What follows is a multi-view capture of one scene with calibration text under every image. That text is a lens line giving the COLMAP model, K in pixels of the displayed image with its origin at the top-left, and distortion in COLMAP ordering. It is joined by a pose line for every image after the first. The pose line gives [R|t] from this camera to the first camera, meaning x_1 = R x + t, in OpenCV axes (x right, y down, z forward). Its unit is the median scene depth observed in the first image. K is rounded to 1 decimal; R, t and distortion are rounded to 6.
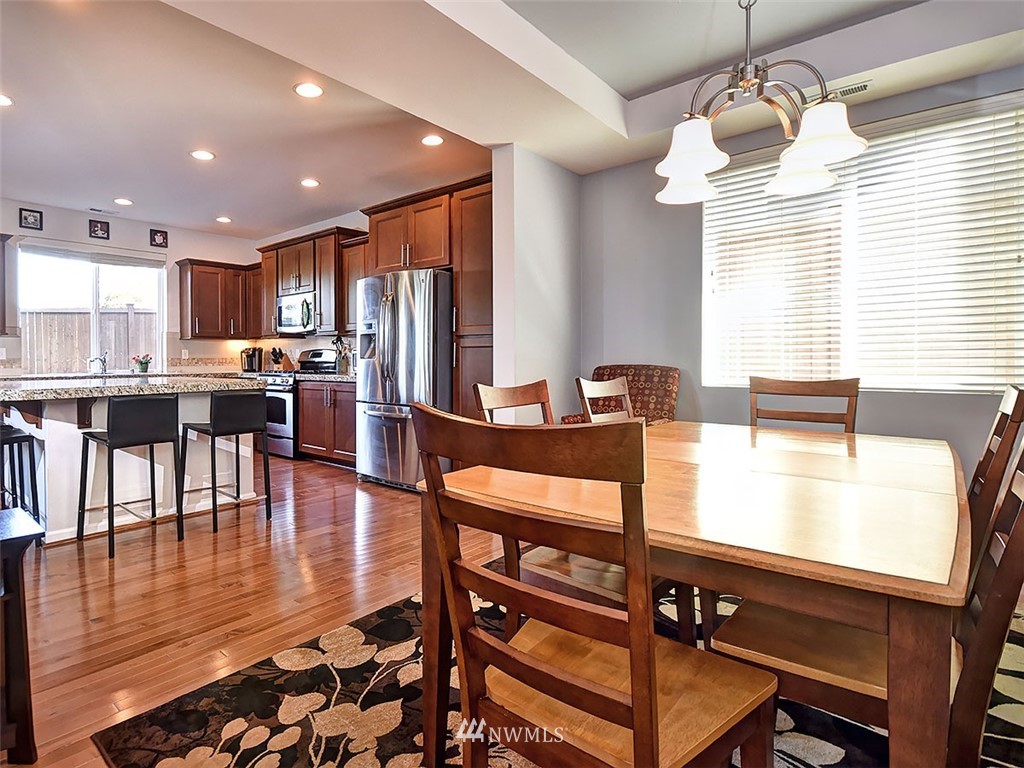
lens RADIAL K [[541.9, 0, 412.9], [0, 541.9, 364.2], [0, 0, 1]] dist [-0.010392, 0.010495]
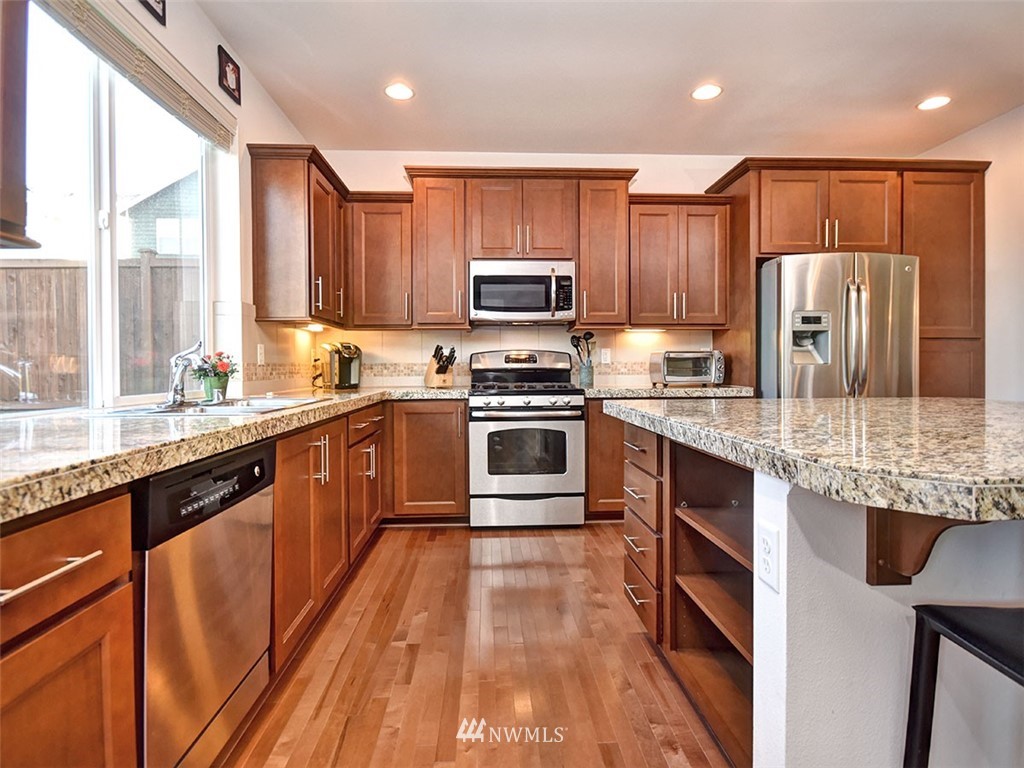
lens RADIAL K [[541.9, 0, 508.3], [0, 541.9, 375.4], [0, 0, 1]] dist [-0.010392, 0.010495]
pose [[0.685054, -0.012123, 0.728391, -0.687280], [0.010476, 0.999922, 0.006790, -0.002568], [-0.728417, 0.002979, 0.685128, 0.602270]]
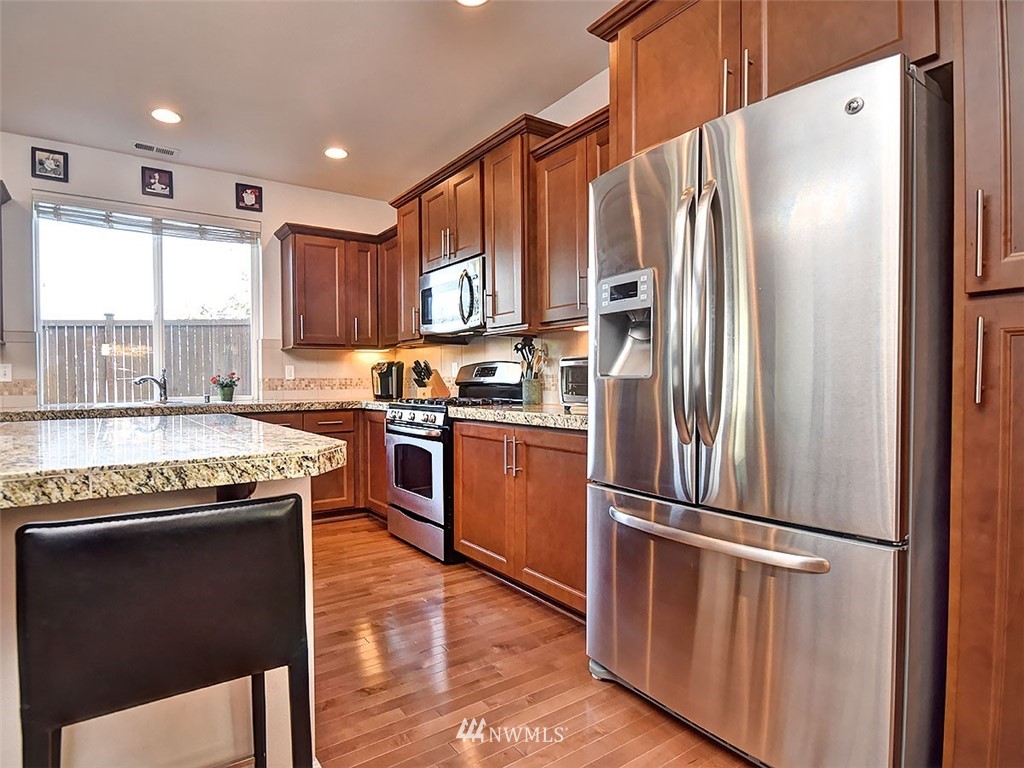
lens RADIAL K [[541.9, 0, 444.0], [0, 541.9, 389.8], [0, 0, 1]] dist [-0.010392, 0.010495]
pose [[0.970214, 0.000353, -0.242250, -0.085417], [0.001594, 0.999968, 0.007839, -0.002383], [0.242245, -0.007992, 0.970182, 0.451047]]
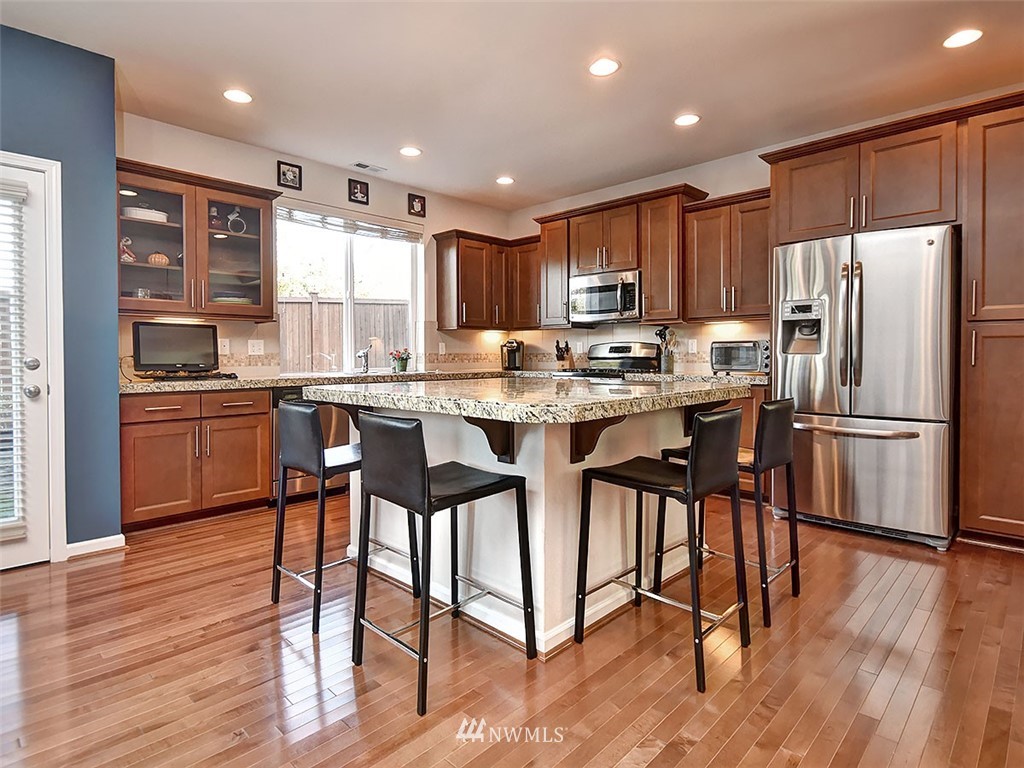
lens RADIAL K [[541.9, 0, 501.7], [0, 541.9, 375.2], [0, 0, 1]] dist [-0.010392, 0.010495]
pose [[0.999984, 0.000623, -0.005593, -0.367922], [-0.000477, 0.999658, 0.026142, 0.000701], [0.005608, -0.026139, 0.999643, 0.197143]]
